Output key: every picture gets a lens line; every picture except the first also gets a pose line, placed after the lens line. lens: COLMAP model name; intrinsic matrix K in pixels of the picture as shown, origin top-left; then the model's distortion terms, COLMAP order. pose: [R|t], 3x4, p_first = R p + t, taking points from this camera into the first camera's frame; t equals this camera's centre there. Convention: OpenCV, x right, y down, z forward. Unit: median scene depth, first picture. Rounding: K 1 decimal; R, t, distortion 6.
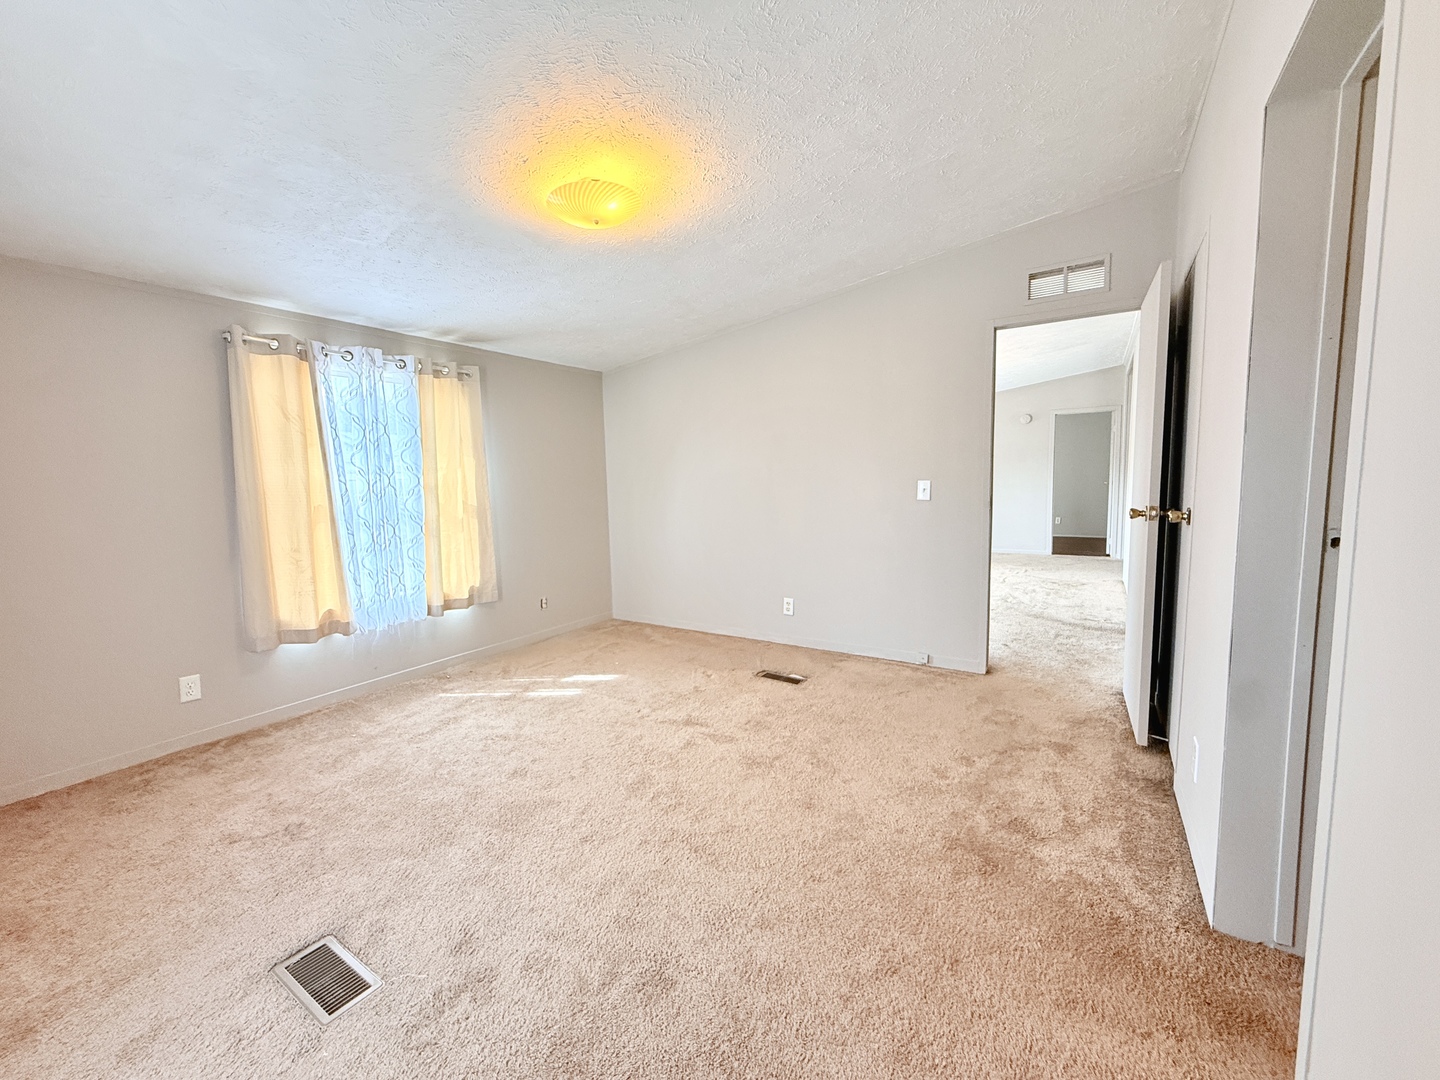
lens RADIAL K [[571.0, 0, 713.9], [0, 571.0, 539.5], [0, 0, 1]] dist [-0.001804, -0.000283]
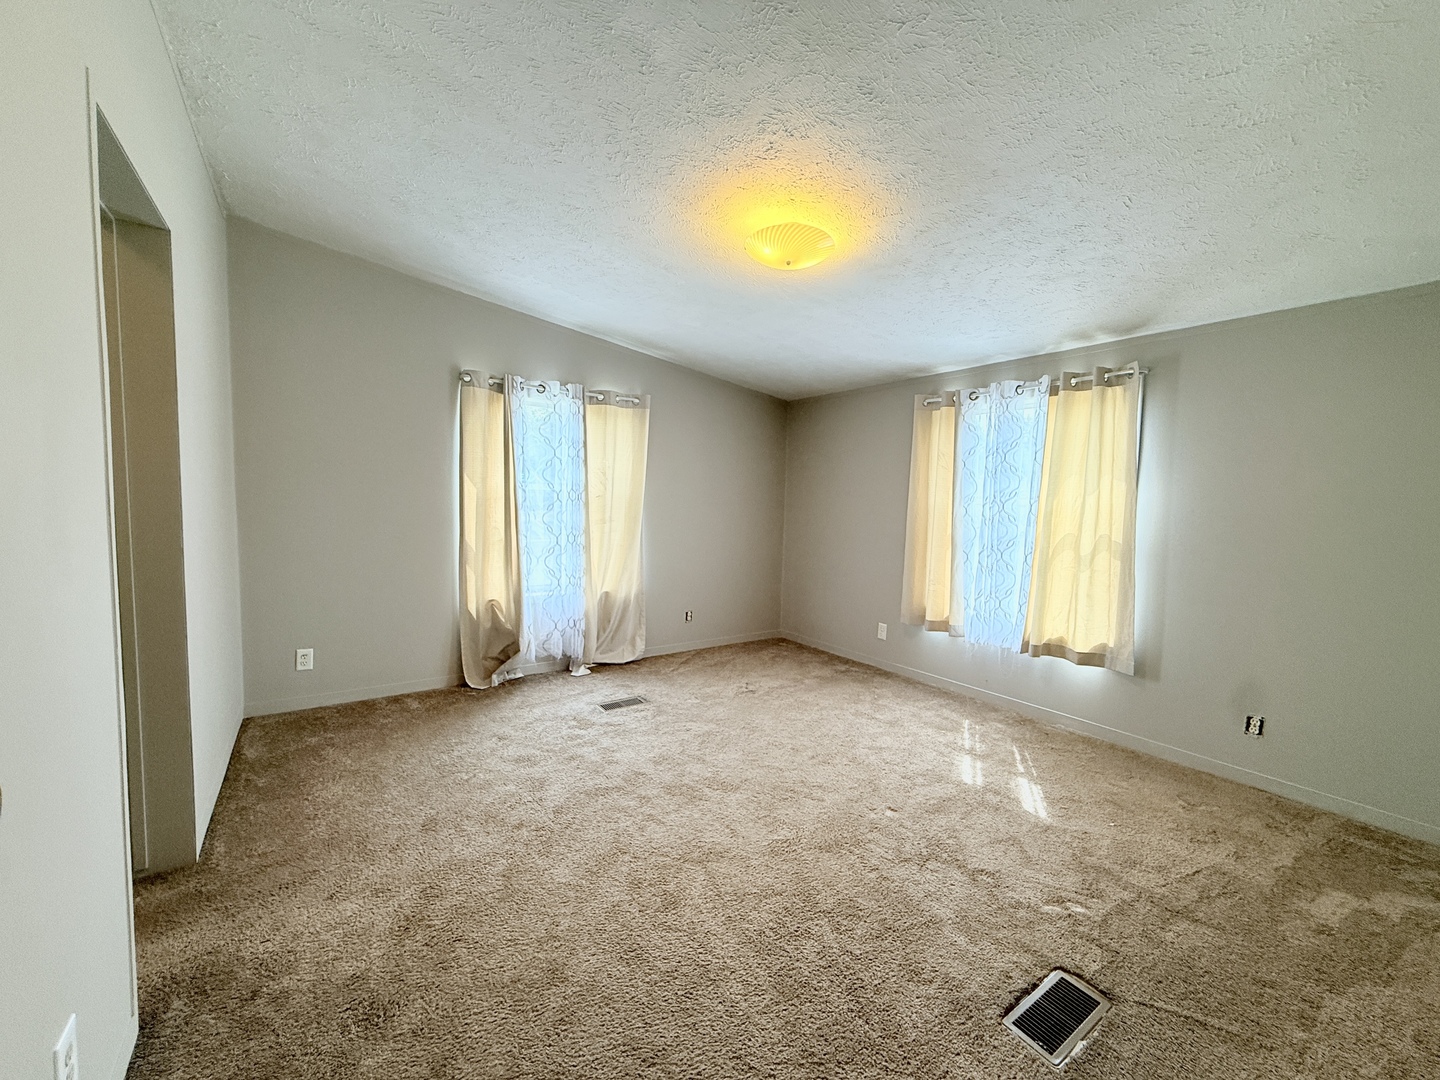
lens RADIAL K [[571.0, 0, 718.1], [0, 571.0, 541.8], [0, 0, 1]] dist [-0.001804, -0.000283]
pose [[-0.368748, 0.082407, -0.925869, 0.577440], [-0.114290, 0.984485, 0.133142, -0.118833], [0.922477, 0.154913, -0.353608, 0.897669]]
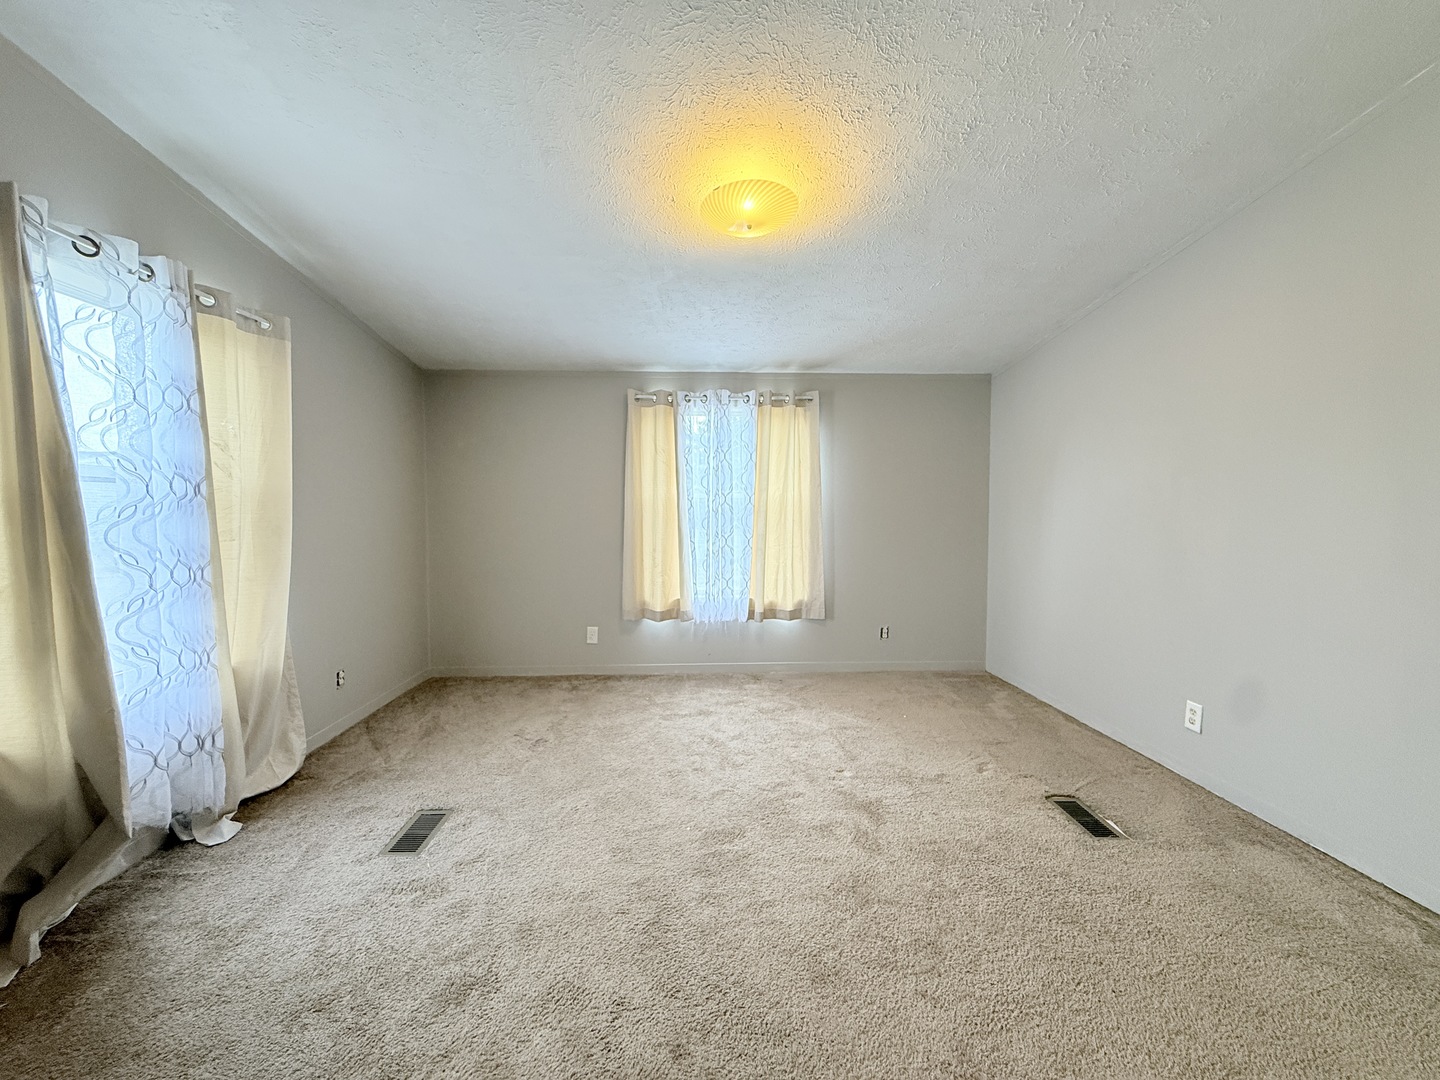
lens RADIAL K [[571.0, 0, 718.4], [0, 571.0, 537.6], [0, 0, 1]] dist [-0.001804, -0.000283]
pose [[0.585811, 0.061490, -0.808112, 0.383933], [-0.098042, 0.995171, 0.004652, -0.027189], [0.804496, 0.076504, 0.589011, 0.296174]]
